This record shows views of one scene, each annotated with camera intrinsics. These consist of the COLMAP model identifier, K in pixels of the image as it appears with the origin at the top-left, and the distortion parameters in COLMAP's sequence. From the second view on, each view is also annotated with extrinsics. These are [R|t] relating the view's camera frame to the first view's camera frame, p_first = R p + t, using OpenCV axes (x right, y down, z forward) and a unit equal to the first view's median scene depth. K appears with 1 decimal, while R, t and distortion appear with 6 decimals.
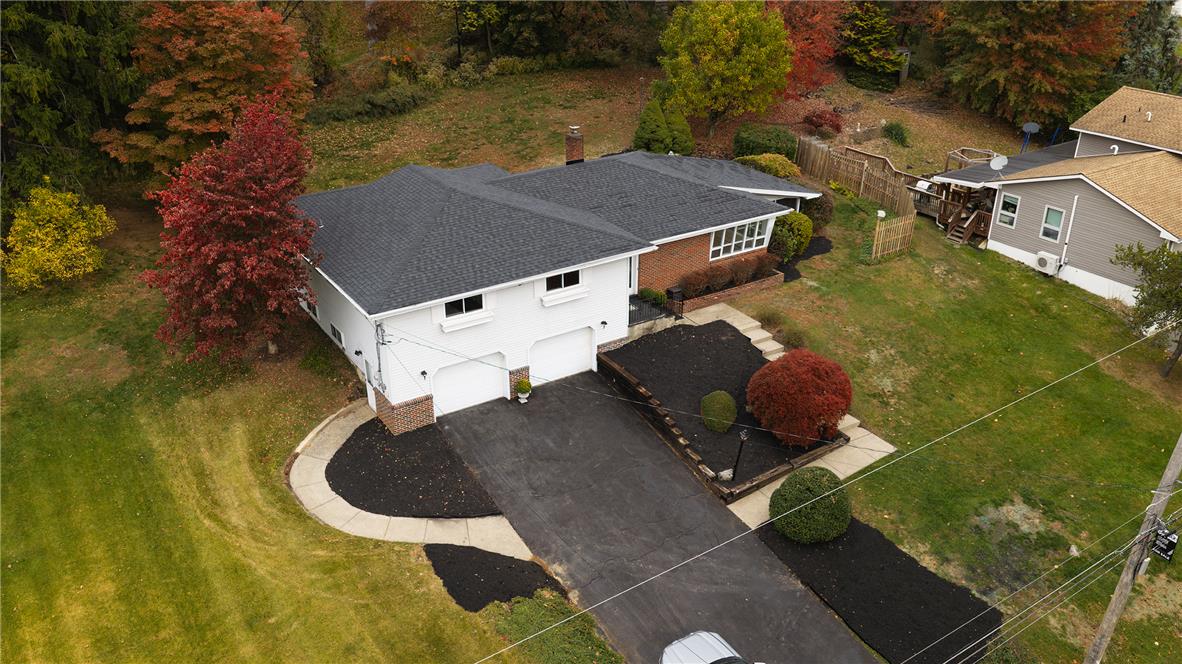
lens RADIAL K [[977.7, 0, 592.1], [0, 977.7, 335.3], [0, 0, 1]] dist [0.033390, -0.067018]
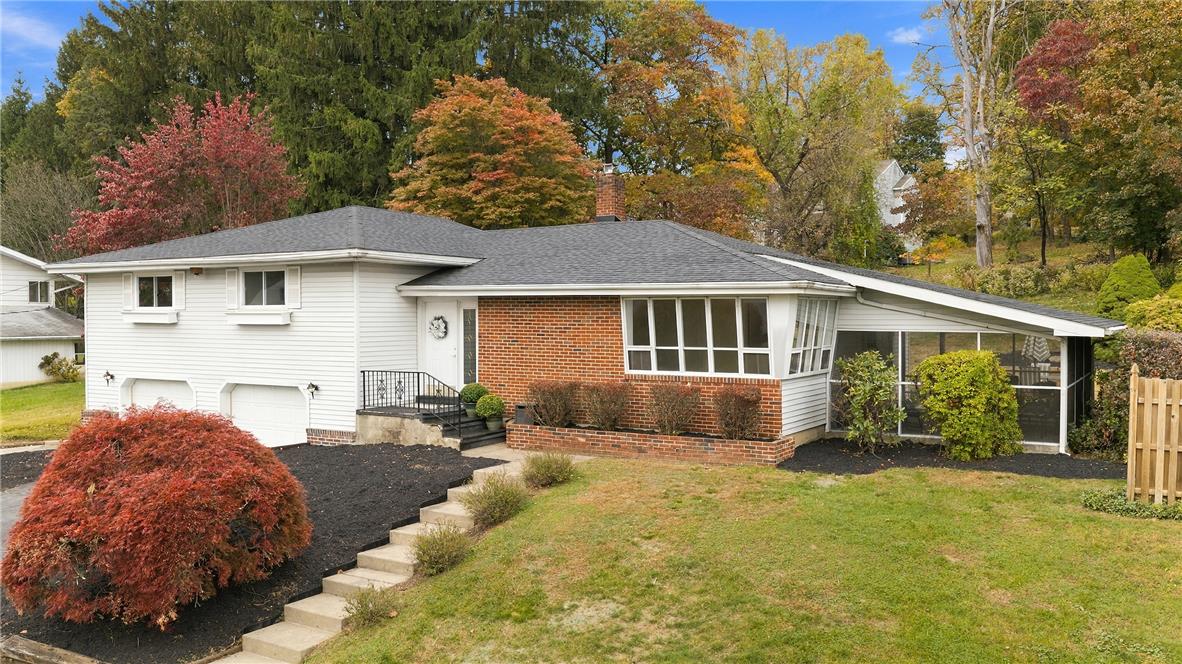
lens RADIAL K [[979.4, 0, 591.0], [0, 979.4, 332.0], [0, 0, 1]] dist [0.026606, -0.053332]
pose [[0.436243, 0.017543, -0.899658, 0.610115], [-0.397571, 0.900687, -0.175218, -0.005764], [0.807236, 0.434115, 0.399893, 0.899822]]
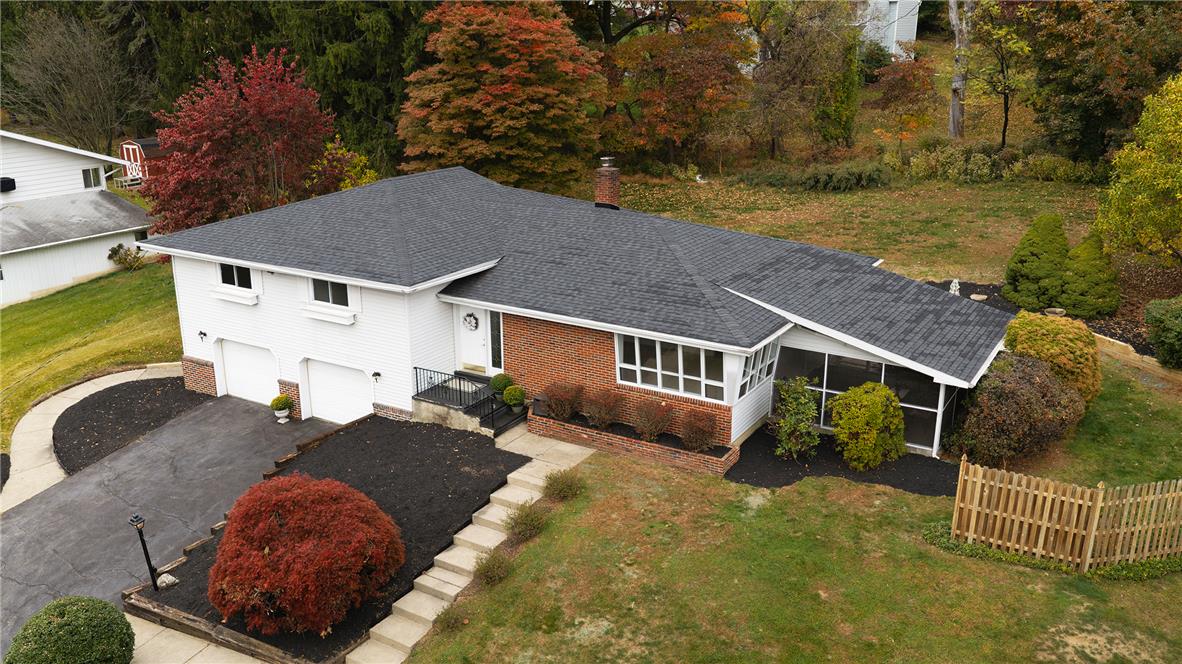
lens RADIAL K [[977.7, 0, 592.1], [0, 977.7, 335.3], [0, 0, 1]] dist [0.033390, -0.067018]
pose [[0.439576, 0.266582, -0.857734, 0.725087], [-0.398002, 0.913884, 0.080063, -0.167068], [0.805213, 0.306186, 0.507821, 0.755498]]
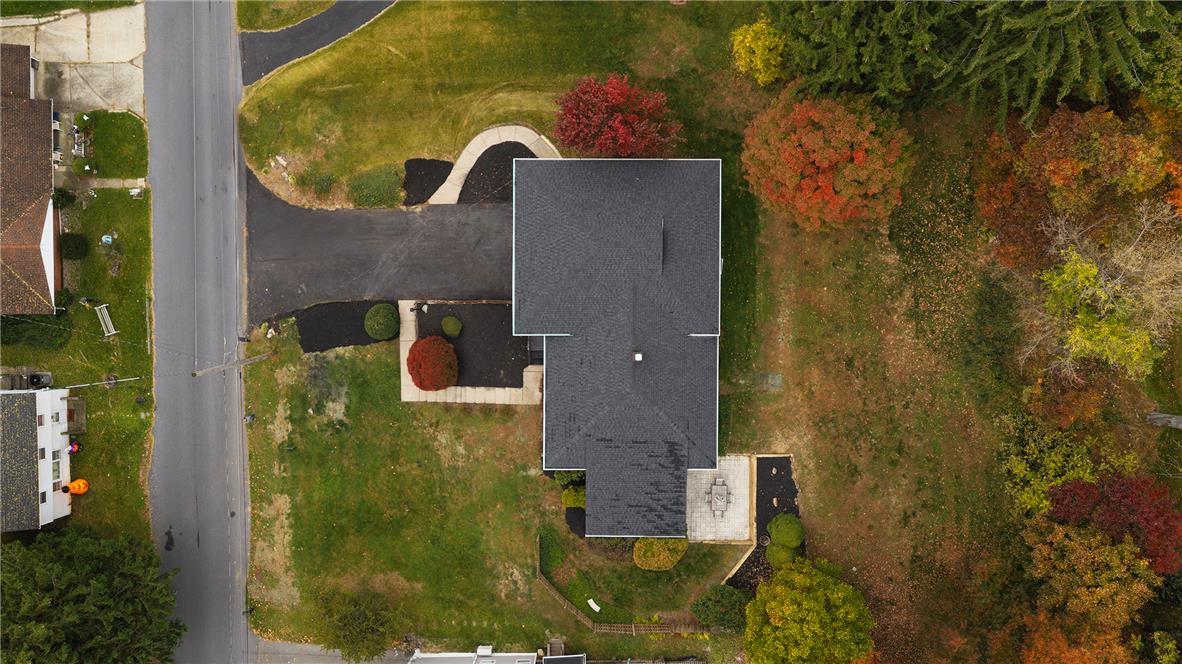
lens RADIAL K [[977.7, 0, 592.1], [0, 977.7, 335.3], [0, 0, 1]] dist [0.033390, -0.067018]
pose [[-0.545787, 0.837918, 0.002998, -0.012821], [-0.369449, -0.243852, 0.896685, -1.676656], [0.752080, 0.488292, 0.442660, 0.337748]]
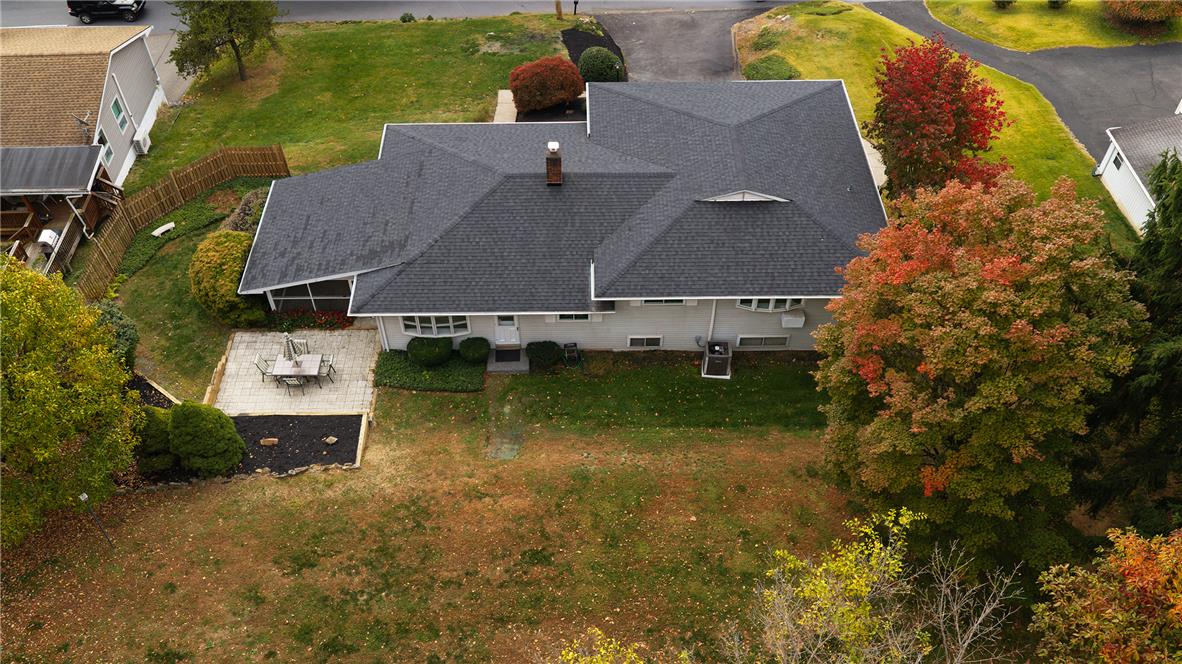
lens RADIAL K [[977.7, 0, 592.1], [0, 977.7, 335.3], [0, 0, 1]] dist [0.033390, -0.067018]
pose [[-0.848456, -0.396762, 0.350288, -0.473430], [0.231259, 0.317402, 0.919661, -1.079240], [-0.476068, 0.861299, -0.177547, 1.462121]]
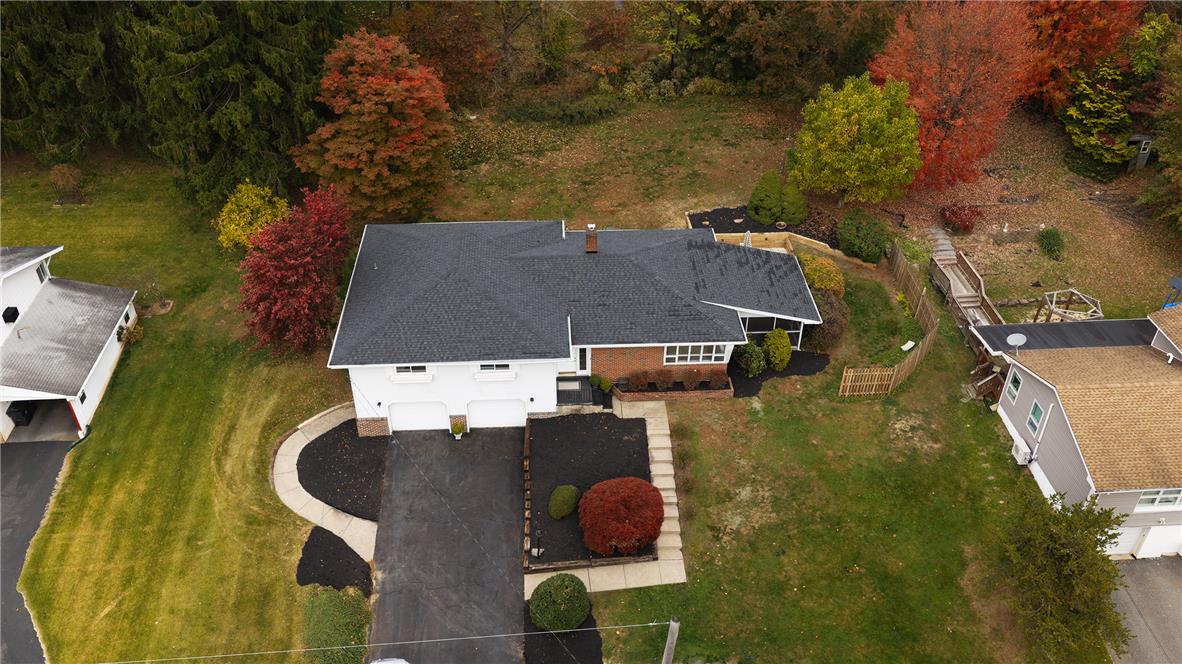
lens RADIAL K [[977.7, 0, 592.1], [0, 977.7, 335.3], [0, 0, 1]] dist [0.033390, -0.067018]
pose [[0.866445, 0.297581, -0.400897, 0.581400], [-0.224396, 0.949398, 0.219749, -0.399948], [0.446004, -0.100441, 0.889377, -0.105036]]
